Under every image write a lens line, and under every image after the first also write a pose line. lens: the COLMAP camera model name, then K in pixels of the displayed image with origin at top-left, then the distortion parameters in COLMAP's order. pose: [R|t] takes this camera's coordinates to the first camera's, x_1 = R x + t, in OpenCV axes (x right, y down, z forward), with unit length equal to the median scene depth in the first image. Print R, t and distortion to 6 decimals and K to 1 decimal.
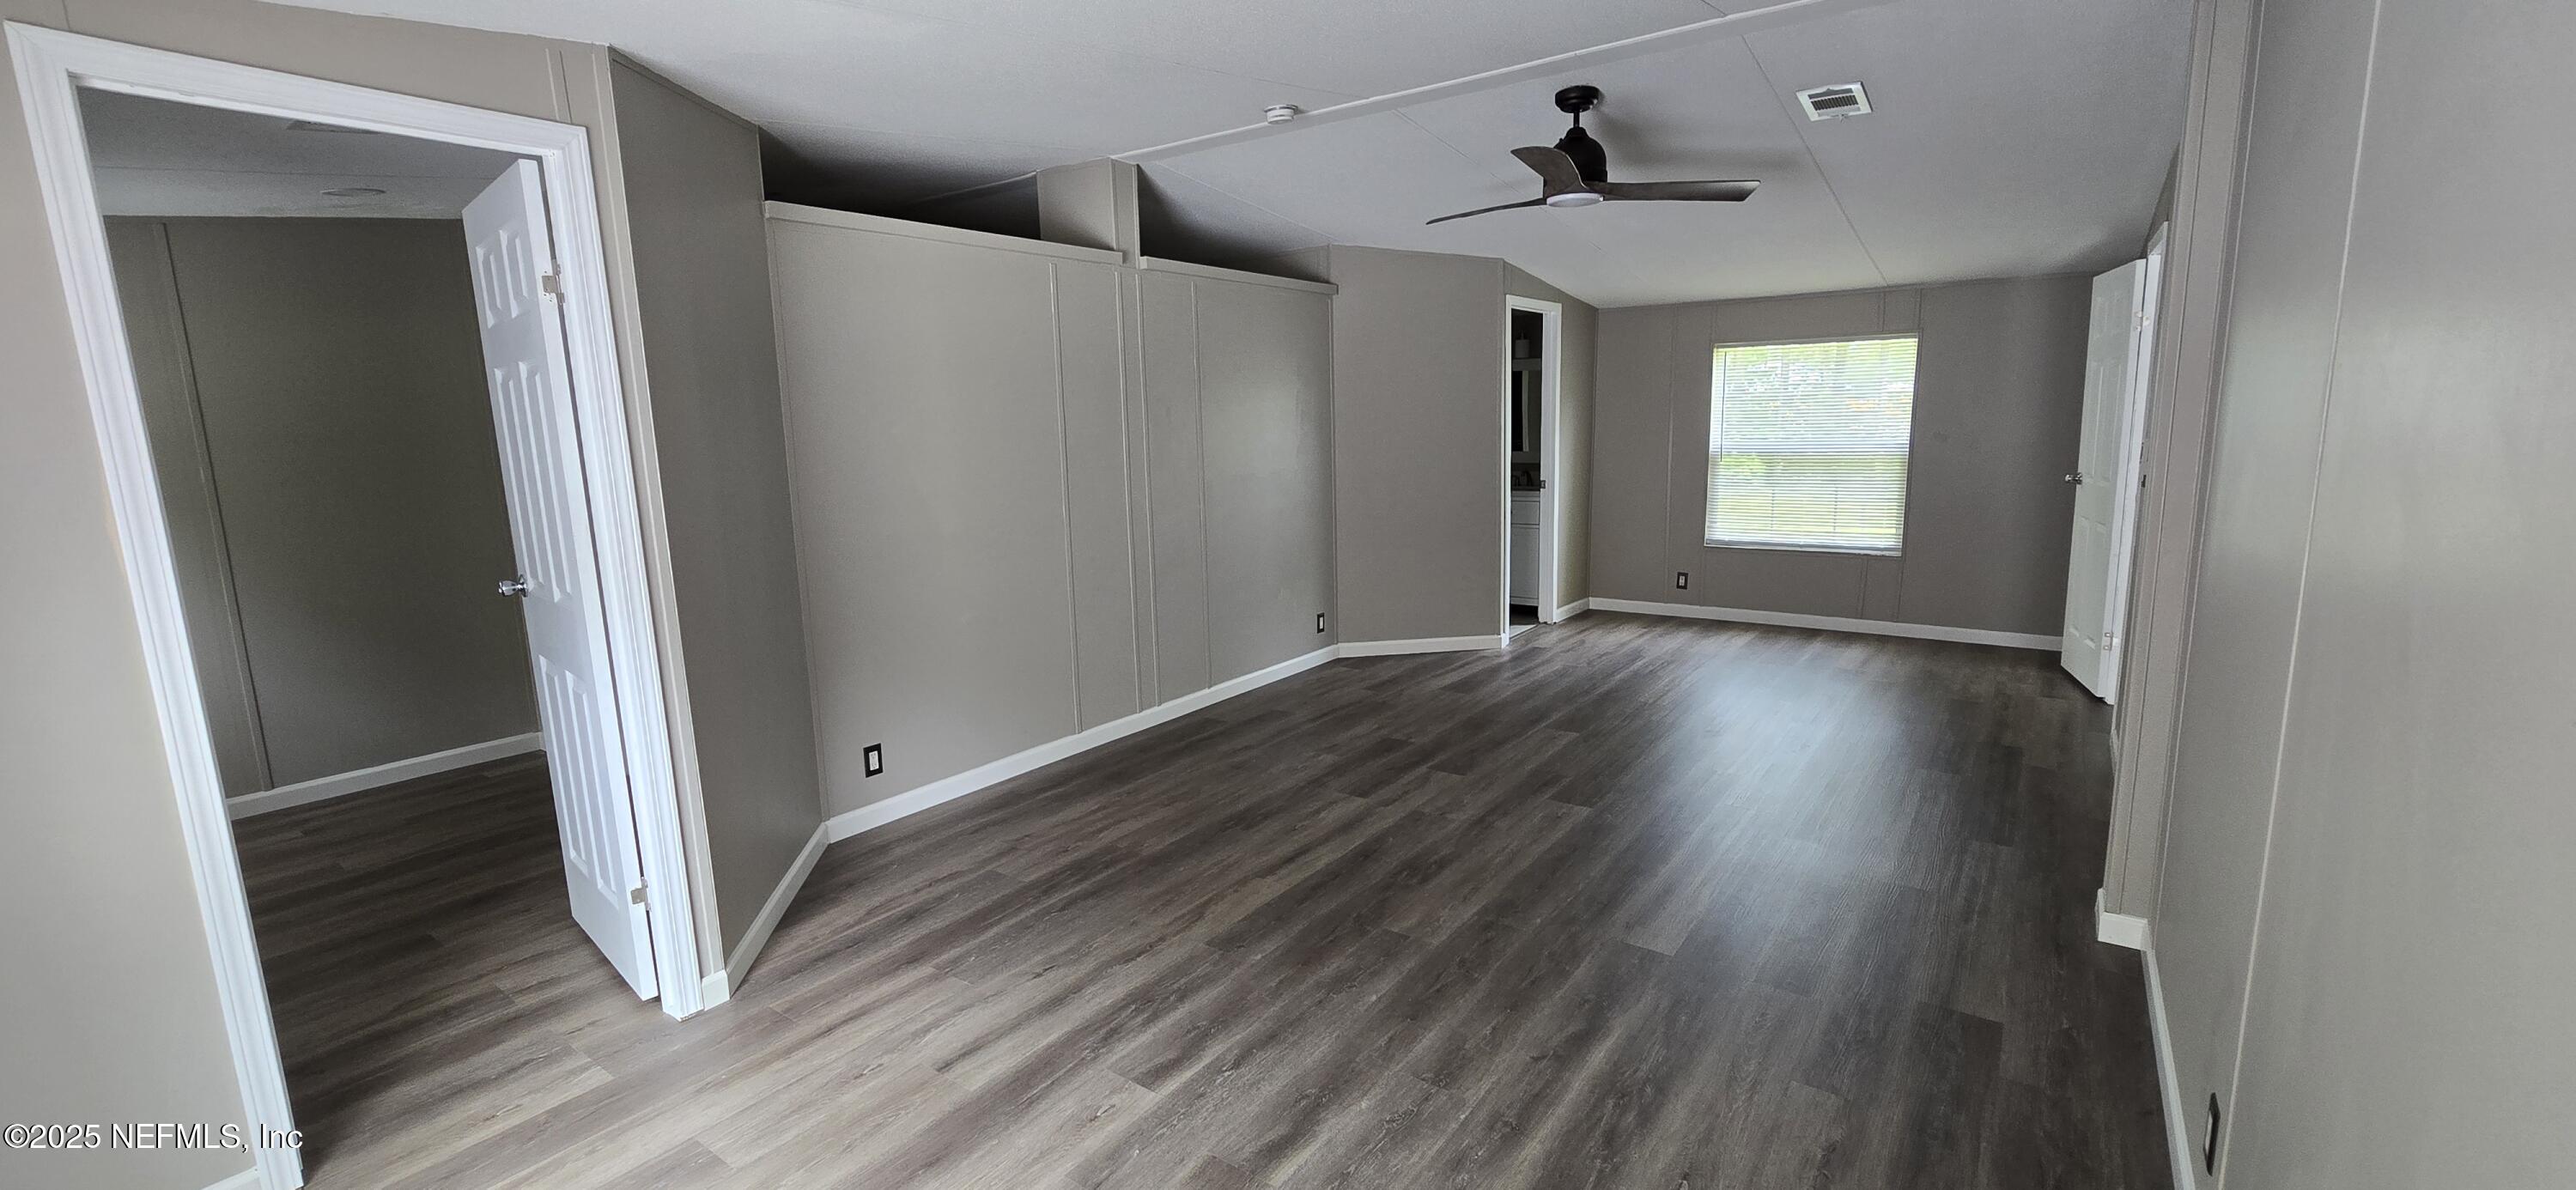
lens RADIAL K [[1064.5, 0, 1263.7], [0, 1064.5, 597.9], [0, 0, 1]] dist [0.000463, -0.000044]
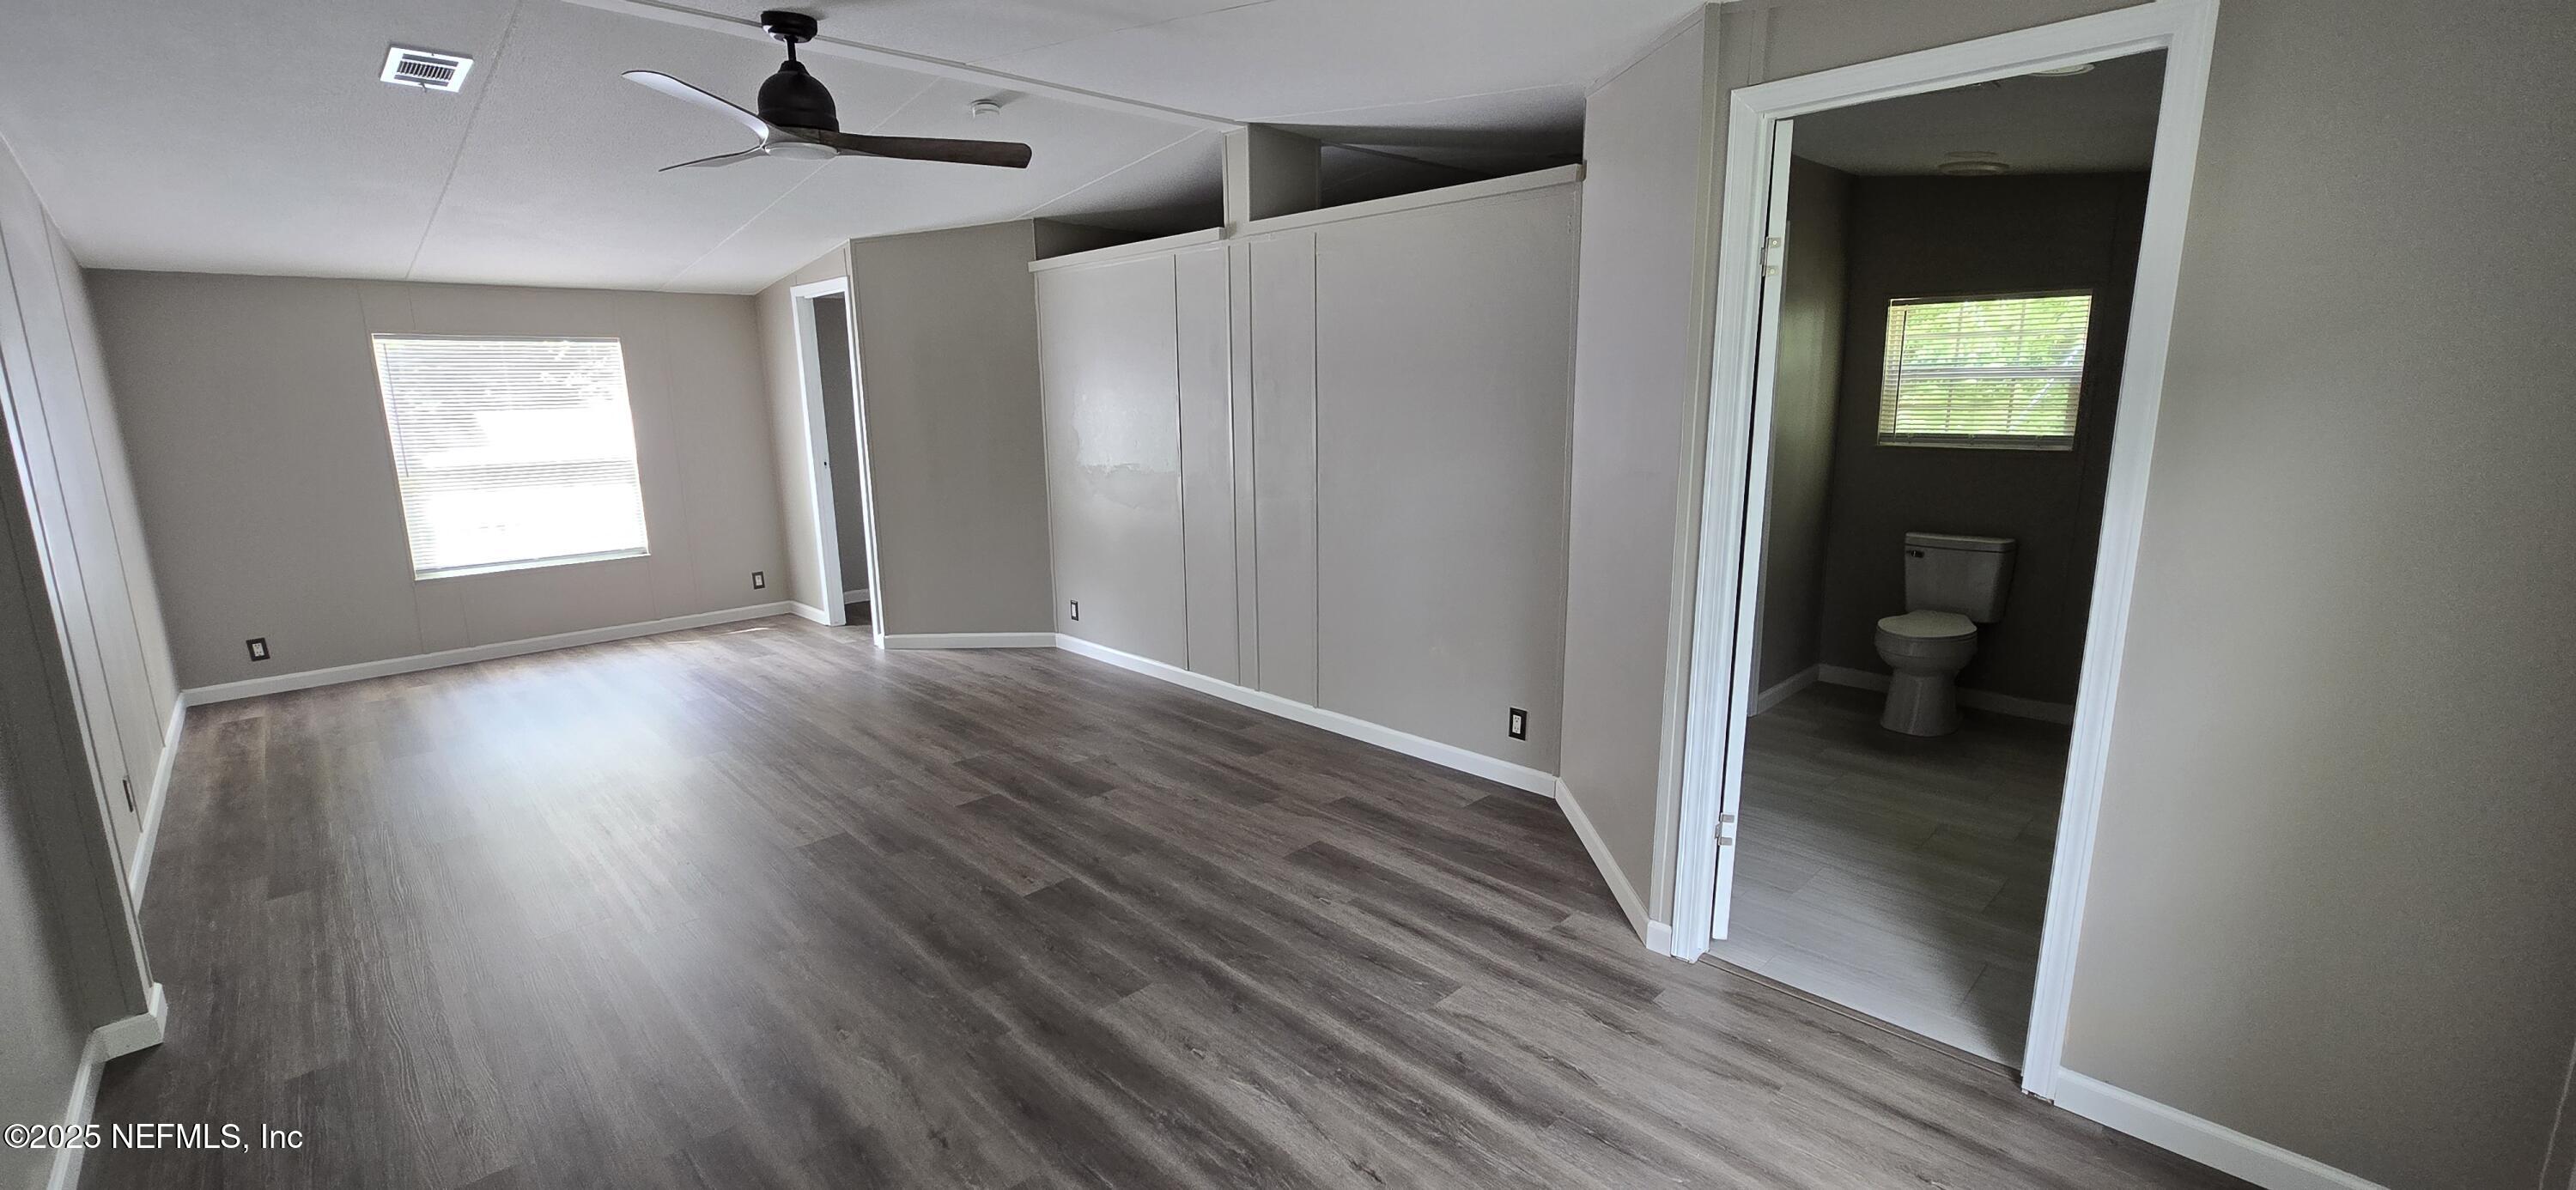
lens RADIAL K [[1057.4, 0, 1278.7], [0, 1057.4, 602.4], [0, 0, 1]] dist [-0.001488, -0.000314]
pose [[-0.172036, 0.222663, -0.959596, 0.956696], [-0.151233, 0.956602, 0.249081, -0.260406], [0.973413, 0.187974, -0.130896, 1.344794]]
